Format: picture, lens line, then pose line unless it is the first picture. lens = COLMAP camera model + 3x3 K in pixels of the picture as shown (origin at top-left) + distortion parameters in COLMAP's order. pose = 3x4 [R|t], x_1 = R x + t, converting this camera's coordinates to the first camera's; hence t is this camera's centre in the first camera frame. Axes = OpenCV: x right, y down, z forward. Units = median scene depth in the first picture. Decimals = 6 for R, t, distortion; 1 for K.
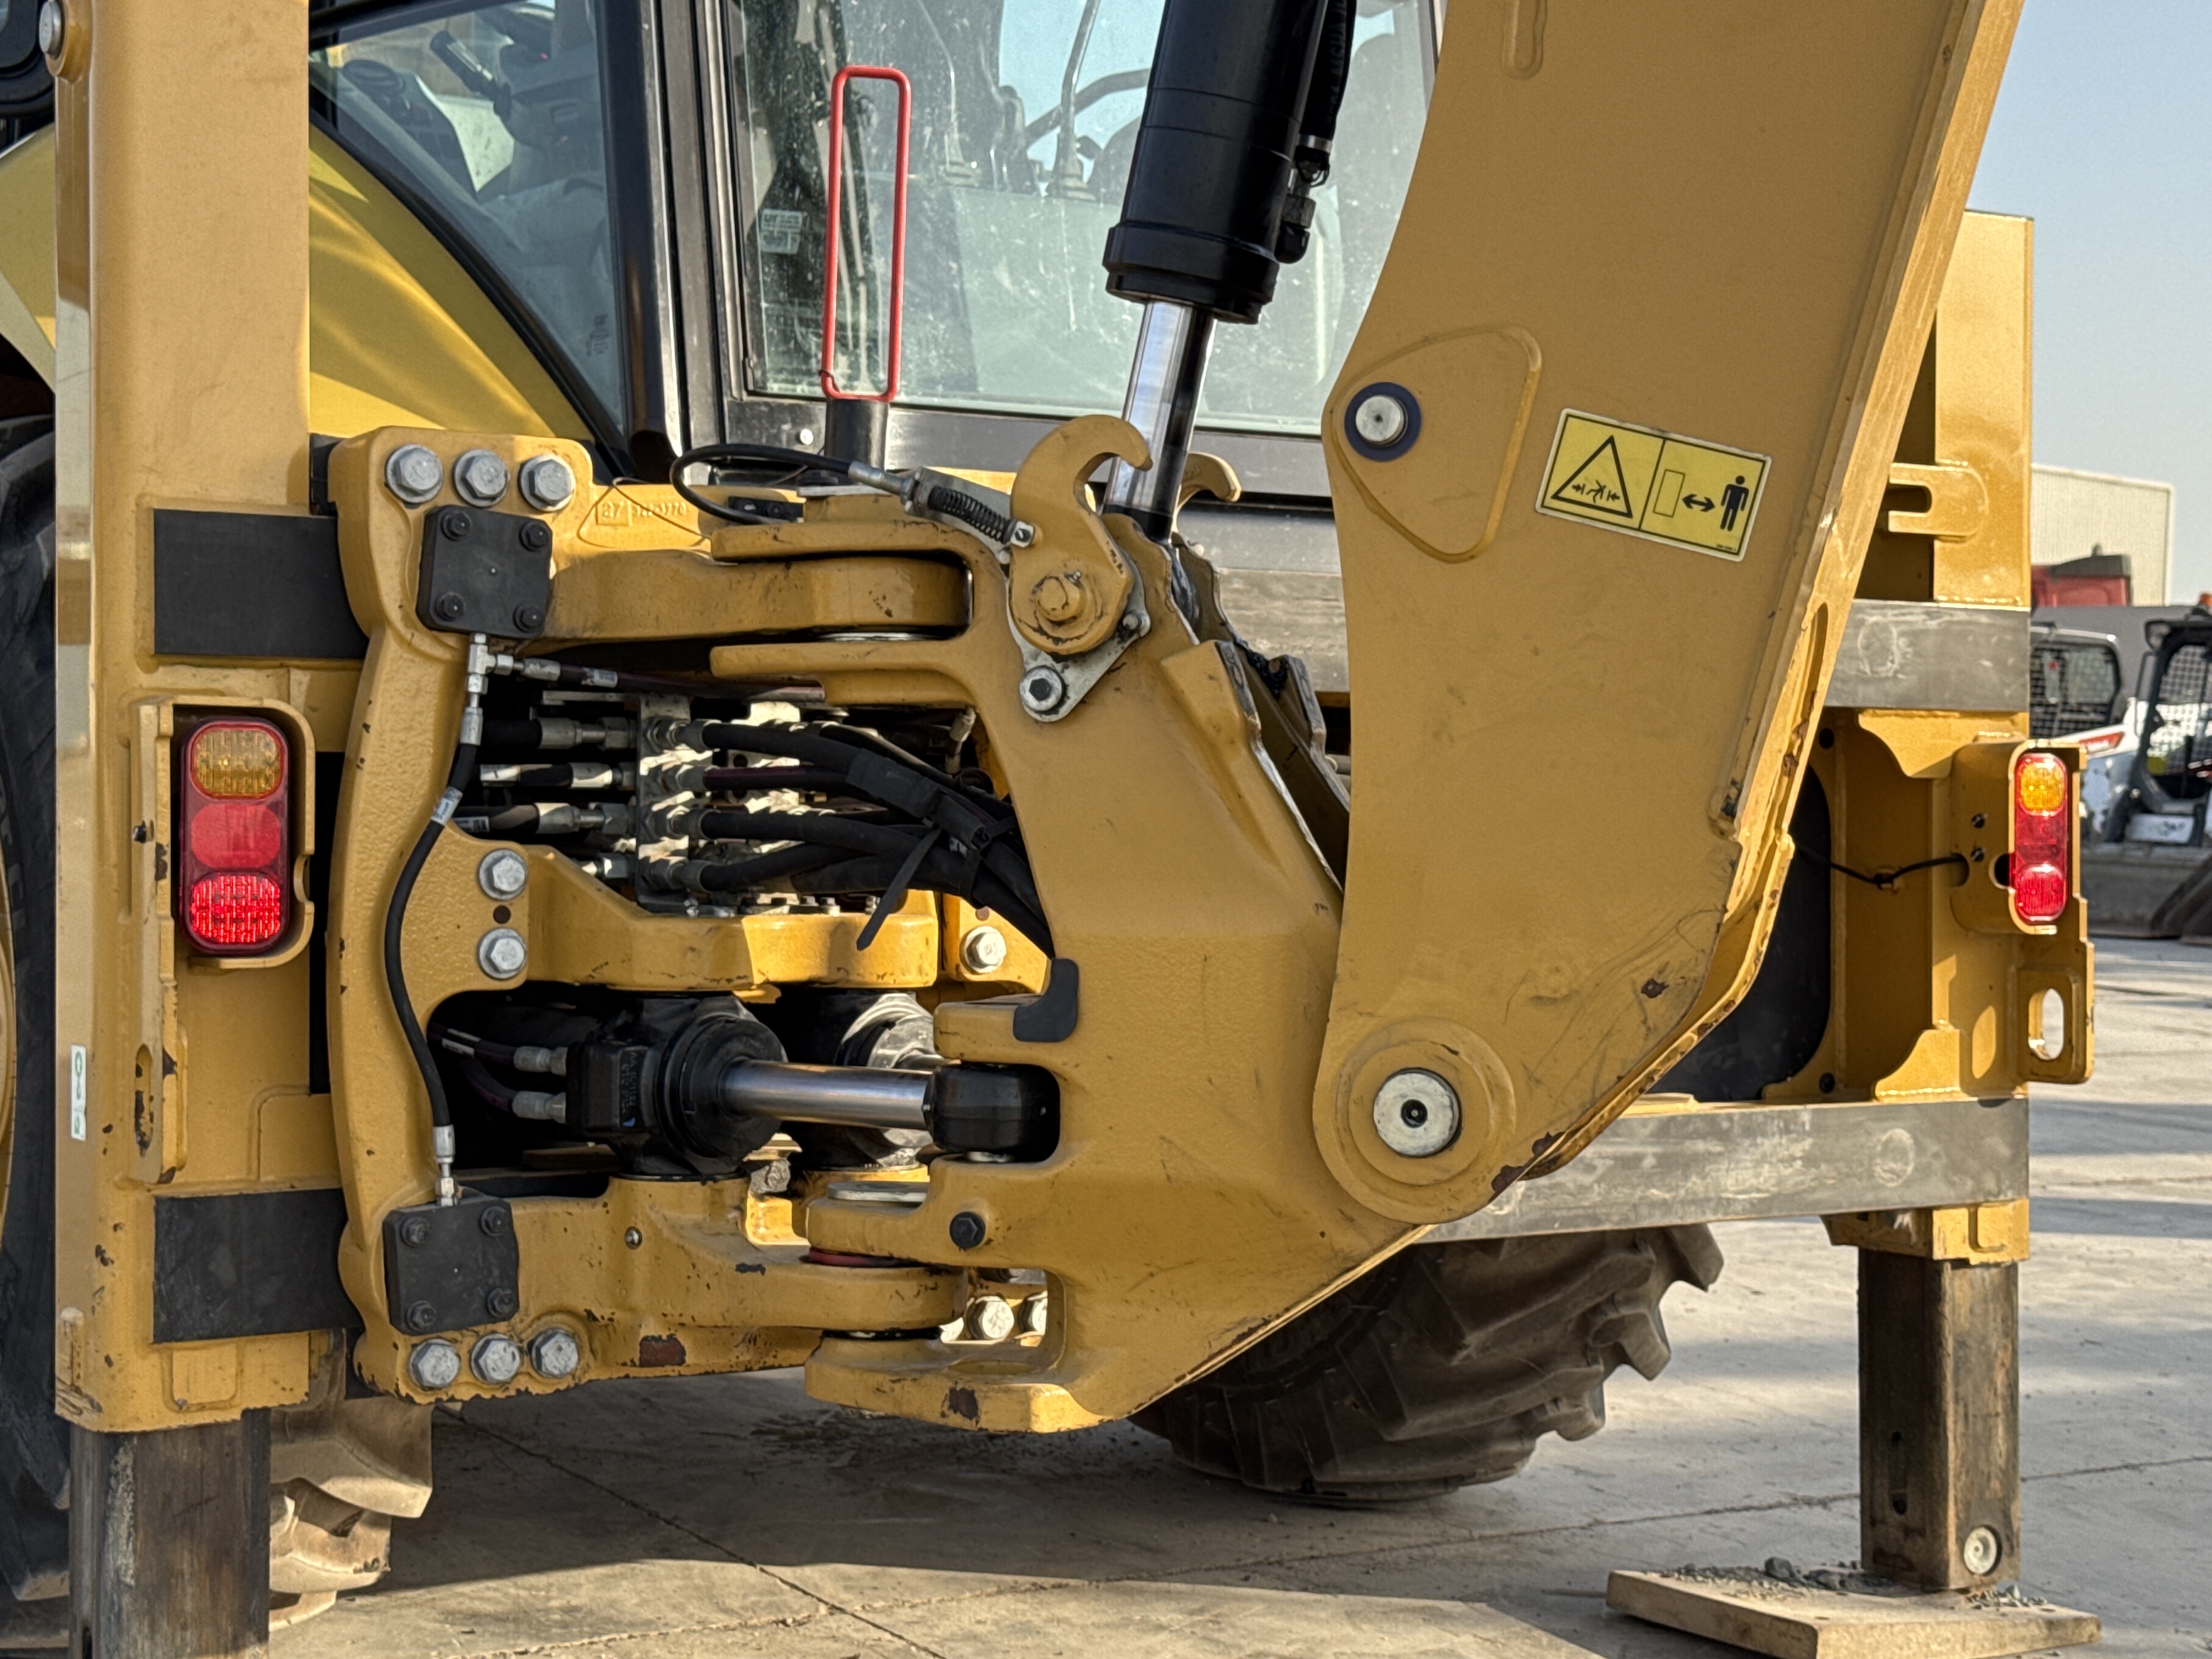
lens RADIAL K [[3414.9, 0, 1106.0], [0, 3414.9, 829.5], [0, 0, 1]] dist [0.113954, 0.023939]
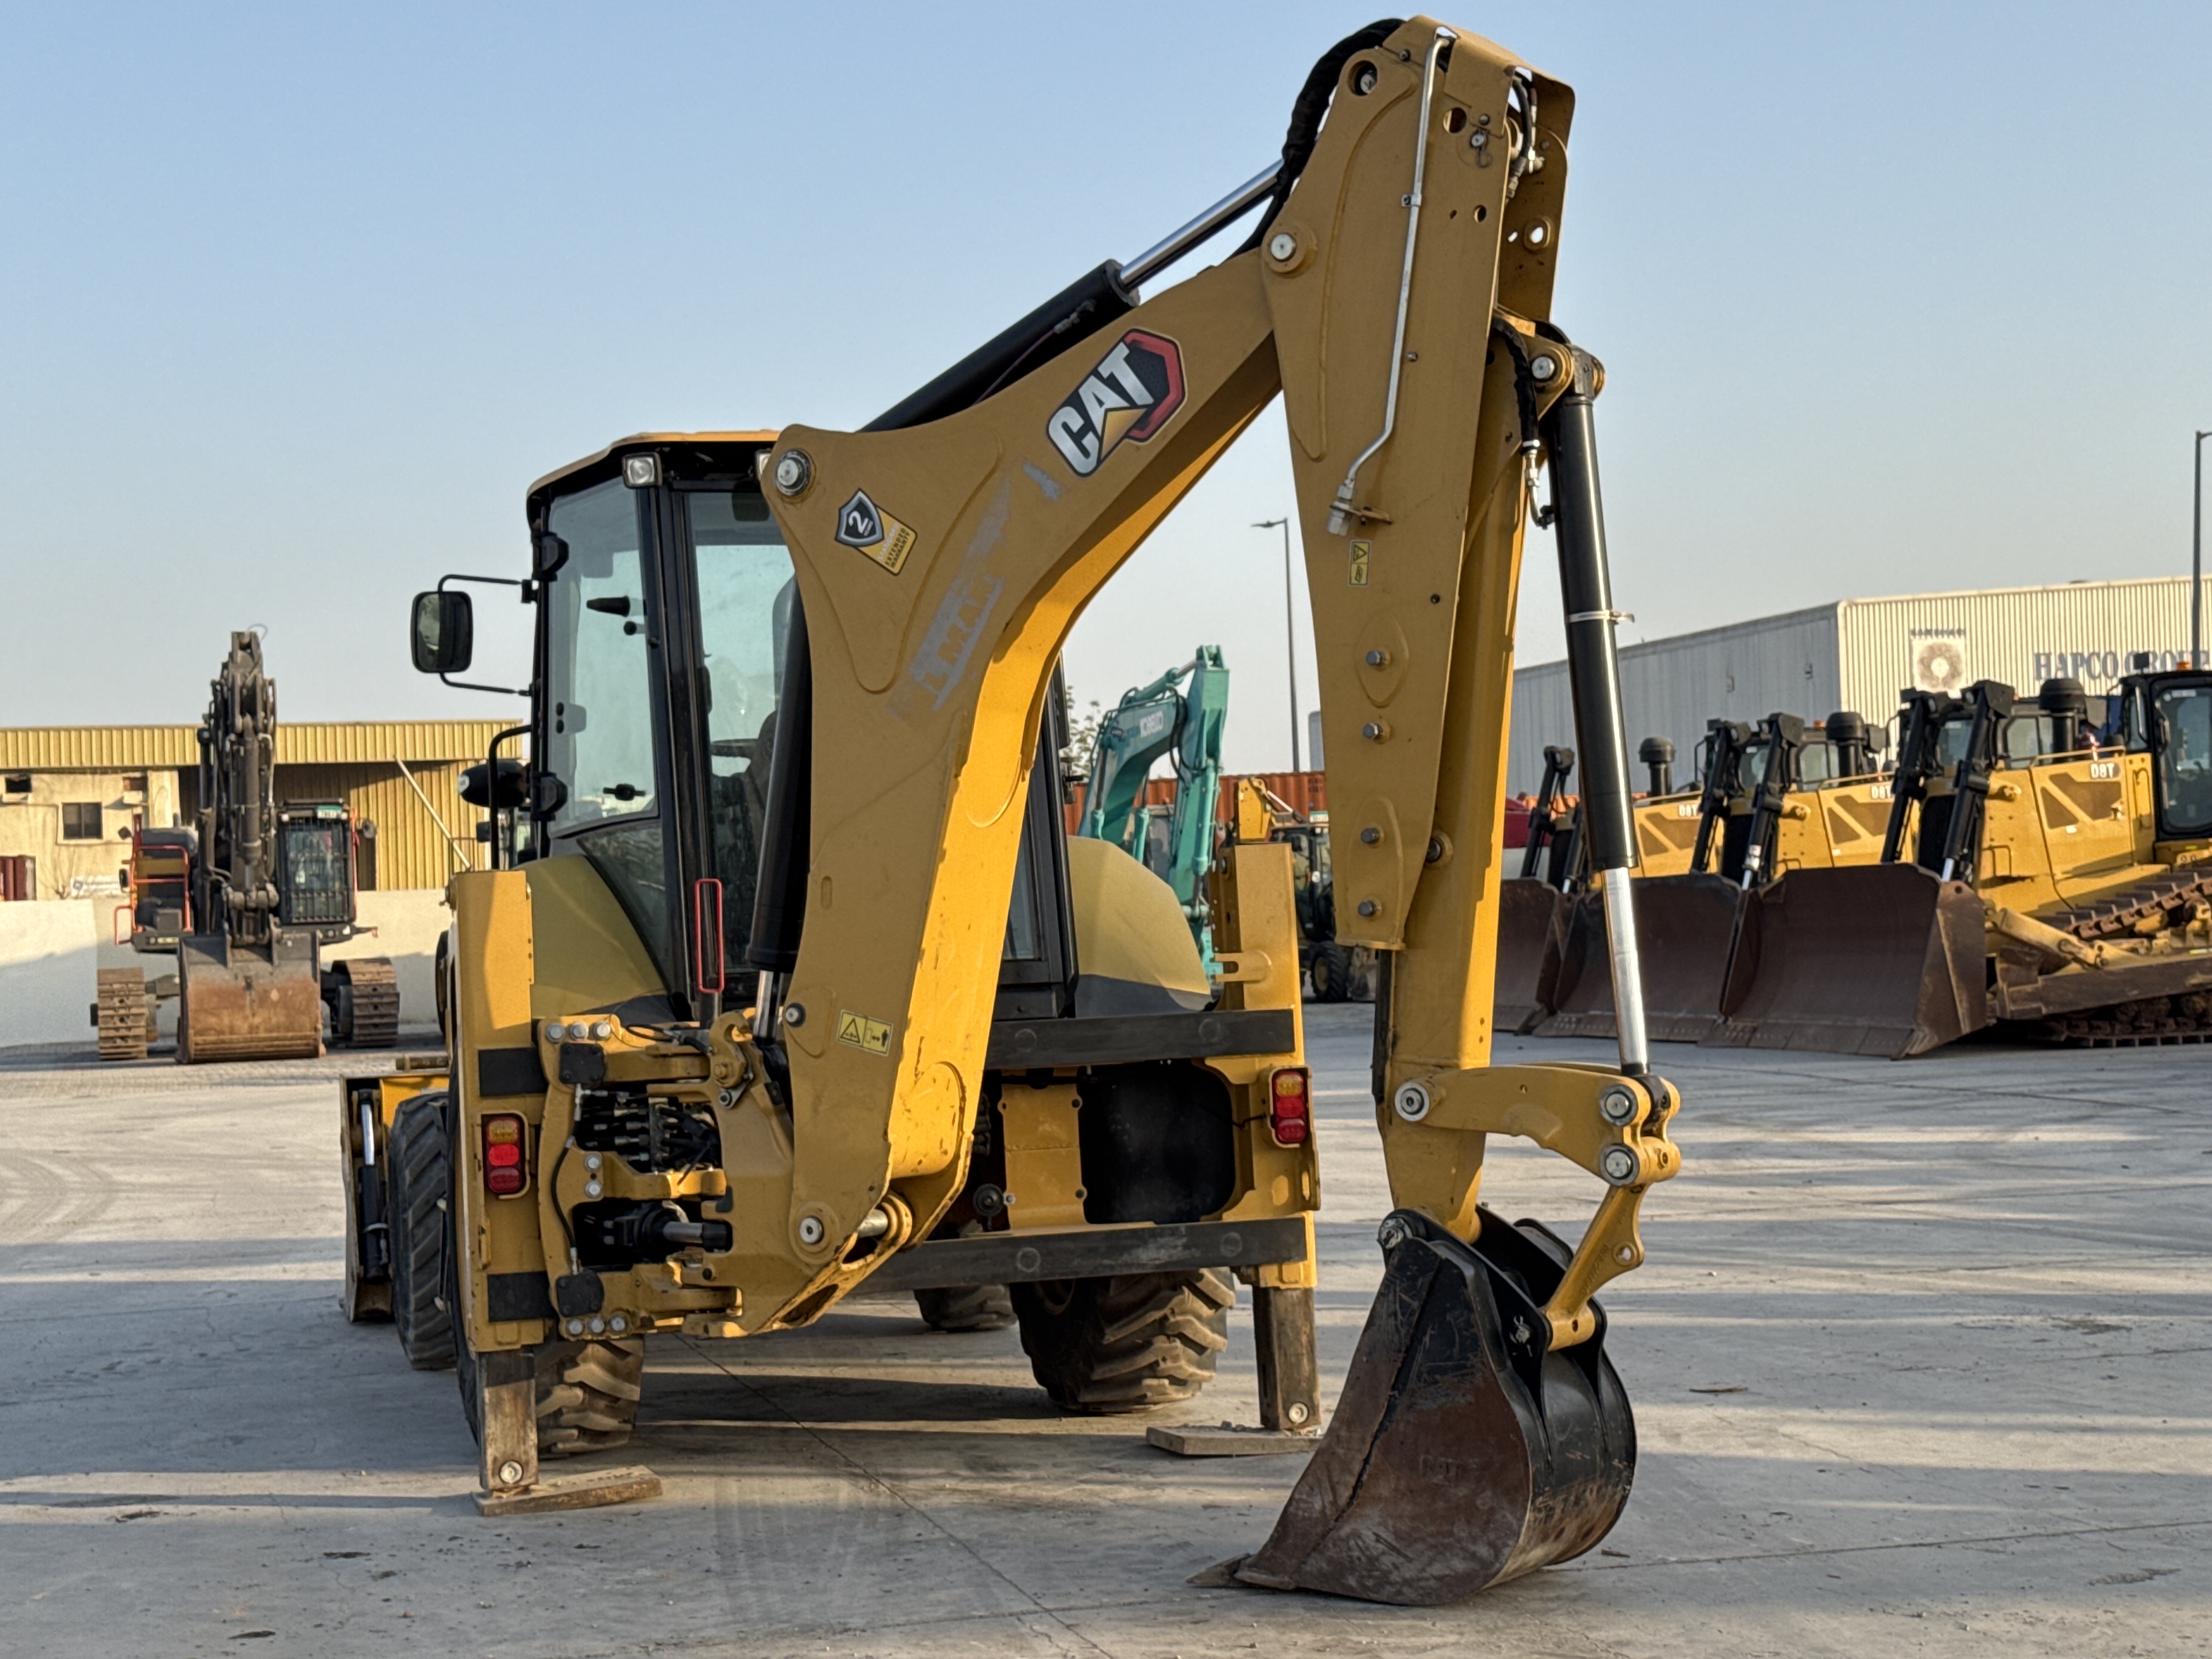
lens RADIAL K [[3383.2, 0, 1106.0], [0, 3383.2, 829.5], [0, 0, 1]] dist [0.155794, 0.034222]
pose [[0.957760, -0.068773, -0.279225, 1.115959], [0.054595, 0.996808, -0.058248, -0.080590], [0.282340, 0.040543, 0.958457, -1.753526]]
